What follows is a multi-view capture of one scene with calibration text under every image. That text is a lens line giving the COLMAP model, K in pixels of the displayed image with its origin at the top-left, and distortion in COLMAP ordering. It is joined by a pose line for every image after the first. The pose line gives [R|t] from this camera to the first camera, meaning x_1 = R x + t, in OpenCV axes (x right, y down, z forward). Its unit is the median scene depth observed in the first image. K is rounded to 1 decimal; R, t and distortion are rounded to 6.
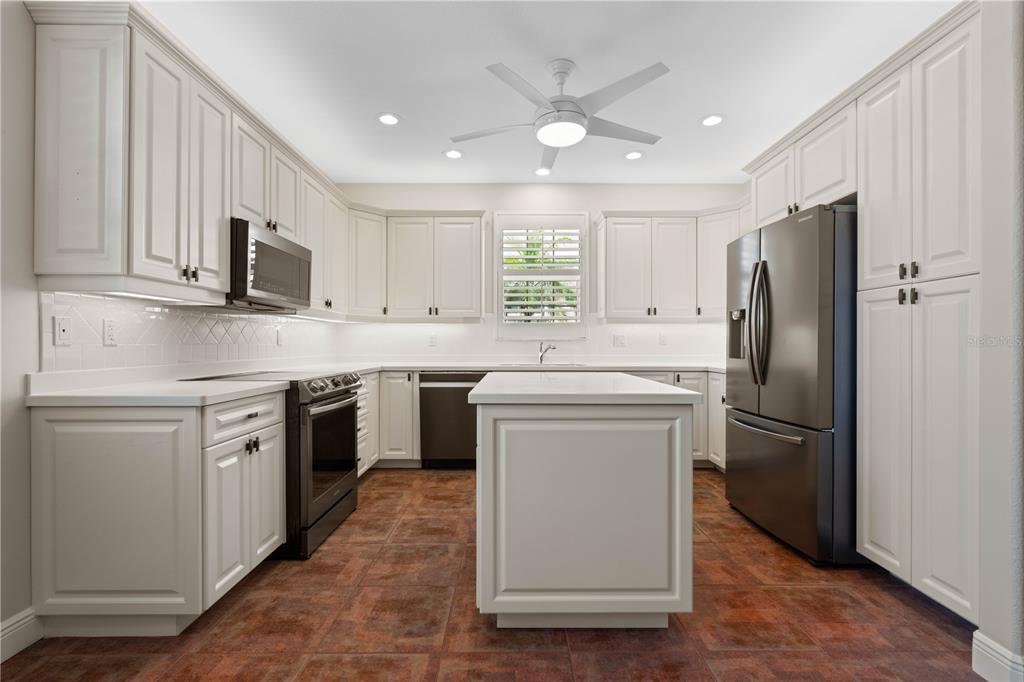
lens RADIAL K [[462.5, 0, 512.0], [0, 462.5, 341.0], [0, 0, 1]] dist [-0.002238, 0.000670]
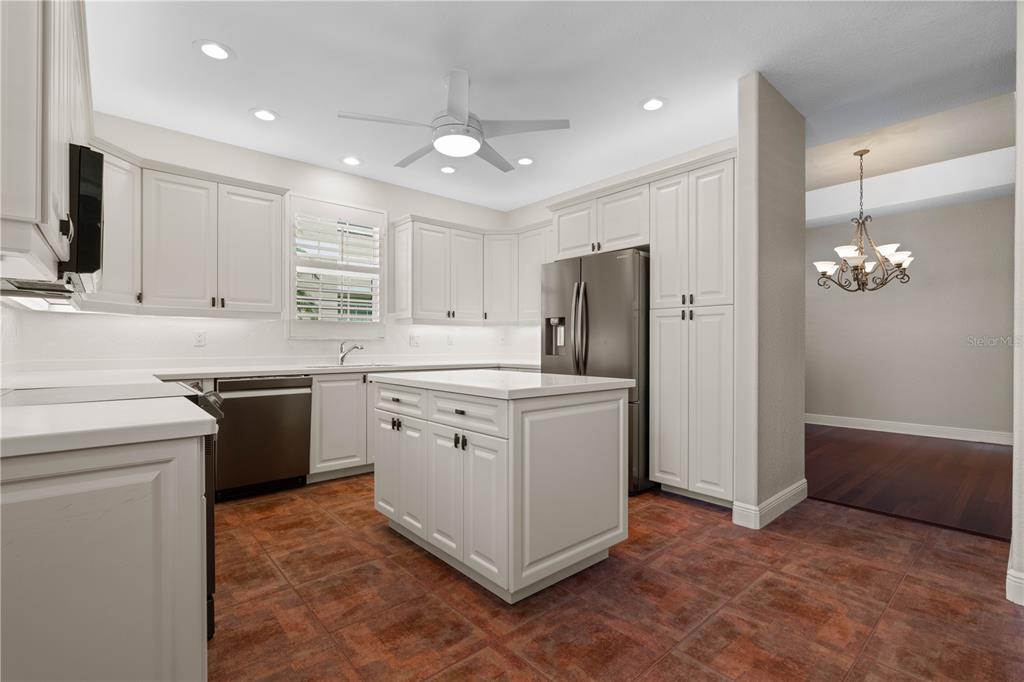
lens RADIAL K [[463.7, 0, 513.7], [0, 463.7, 342.9], [0, 0, 1]] dist [0.000673, 0.000385]
pose [[0.754185, 0.001367, 0.656661, -0.584836], [-0.004275, 0.999987, 0.002828, 0.000285], [-0.656648, -0.004940, 0.754181, 0.136278]]
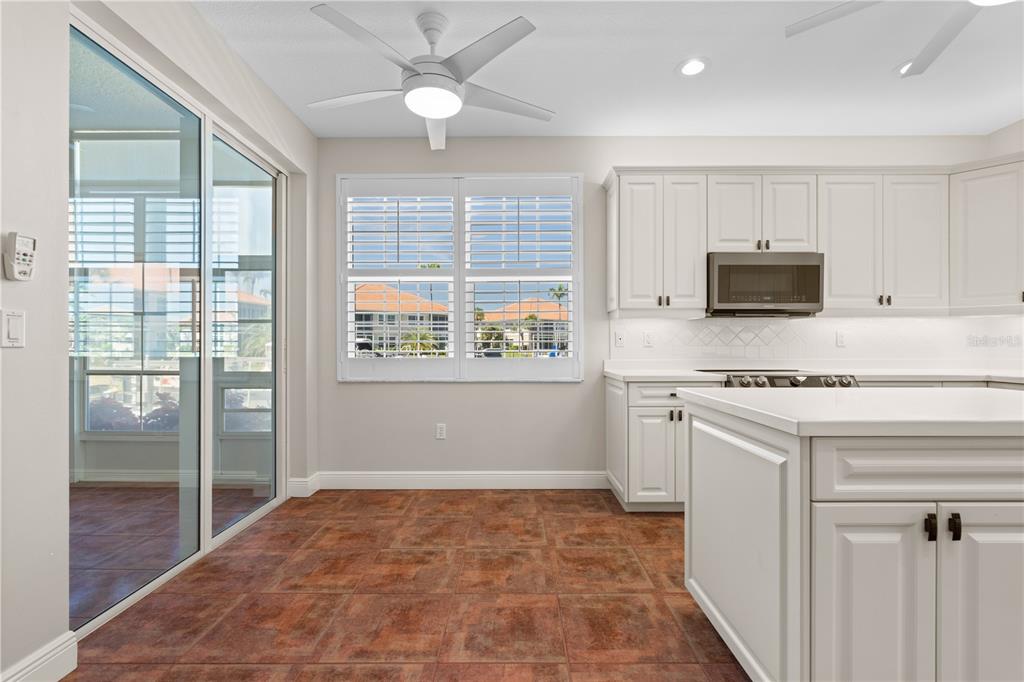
lens RADIAL K [[462.5, 0, 512.0], [0, 462.5, 341.0], [0, 0, 1]] dist [-0.002238, 0.000670]
pose [[-0.012626, -0.012801, -0.999838, 0.797222], [0.008832, 0.999878, -0.012913, 0.005910], [0.999881, -0.008994, -0.012512, 0.450904]]
